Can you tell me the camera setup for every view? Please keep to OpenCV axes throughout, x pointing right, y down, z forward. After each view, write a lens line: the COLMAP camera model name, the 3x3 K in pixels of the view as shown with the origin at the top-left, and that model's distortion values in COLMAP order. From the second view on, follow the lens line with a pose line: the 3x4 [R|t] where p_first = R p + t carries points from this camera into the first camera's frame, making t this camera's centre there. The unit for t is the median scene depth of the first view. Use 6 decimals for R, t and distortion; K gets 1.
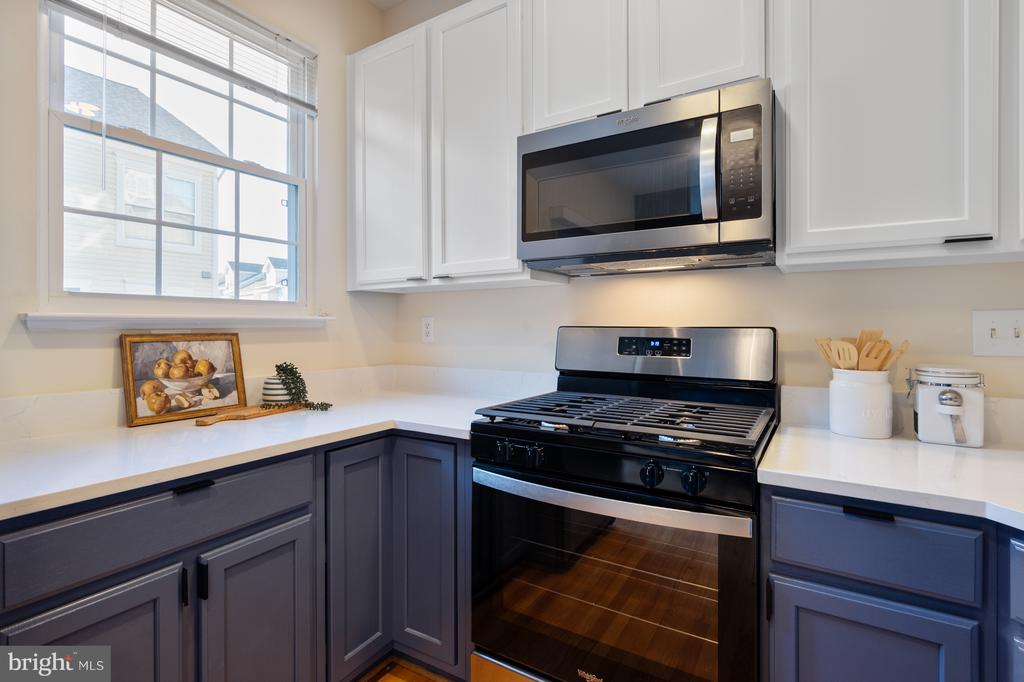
lens RADIAL K [[495.3, 0, 515.7], [0, 495.3, 324.8], [0, 0, 1]] dist [0.003093, -0.001641]
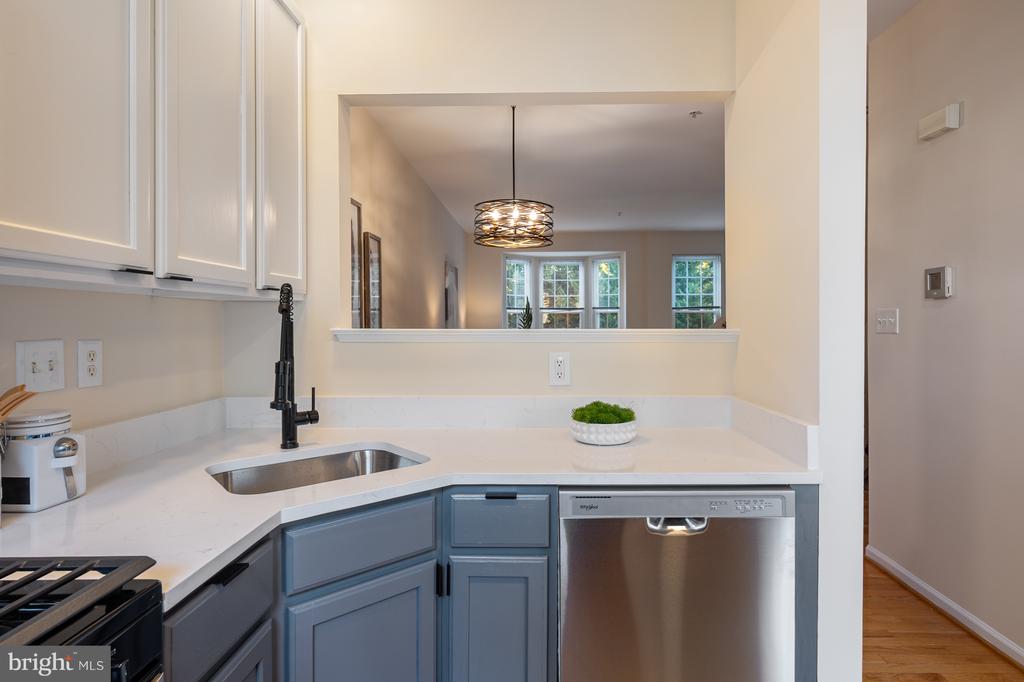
lens RADIAL K [[567.9, 0, 522.6], [0, 567.9, 326.2], [0, 0, 1]] dist [0.003709, 0.000824]
pose [[-0.513265, -0.003862, 0.858222, -0.309493], [0.001123, 0.999986, 0.005172, -0.055134], [-0.858230, 0.003619, -0.513253, 0.714842]]
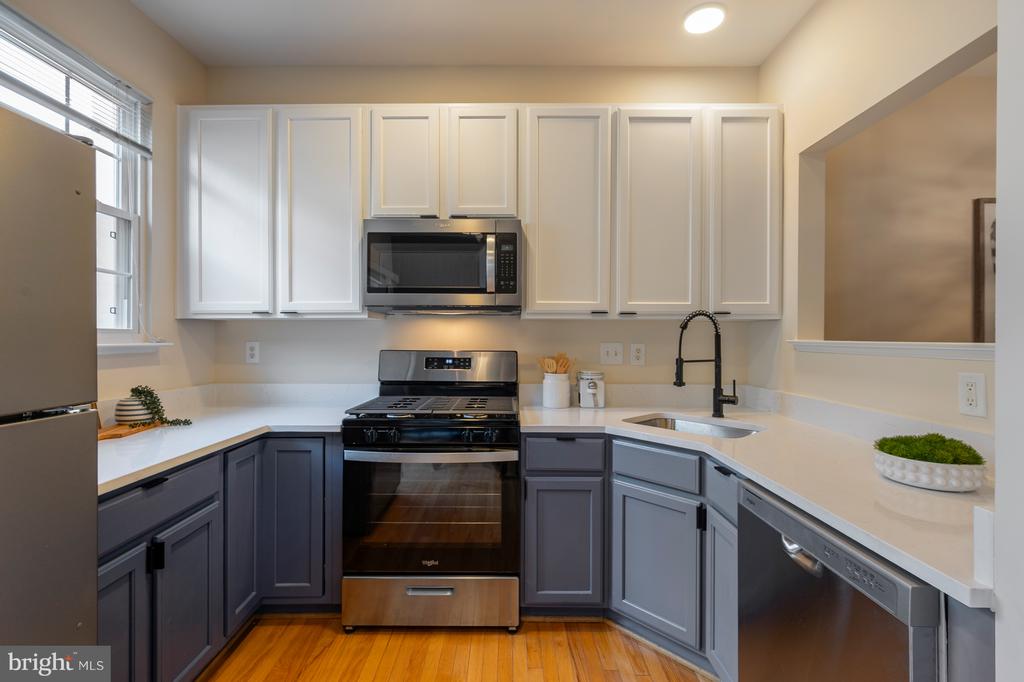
lens RADIAL K [[453.9, 0, 509.8], [0, 453.9, 335.6], [0, 0, 1]] dist [0.008531, -0.000945]
pose [[0.852202, 0.006029, 0.523179, -0.370474], [-0.004507, 0.999981, -0.004182, -0.045808], [-0.523194, 0.001206, 0.852213, -0.392041]]
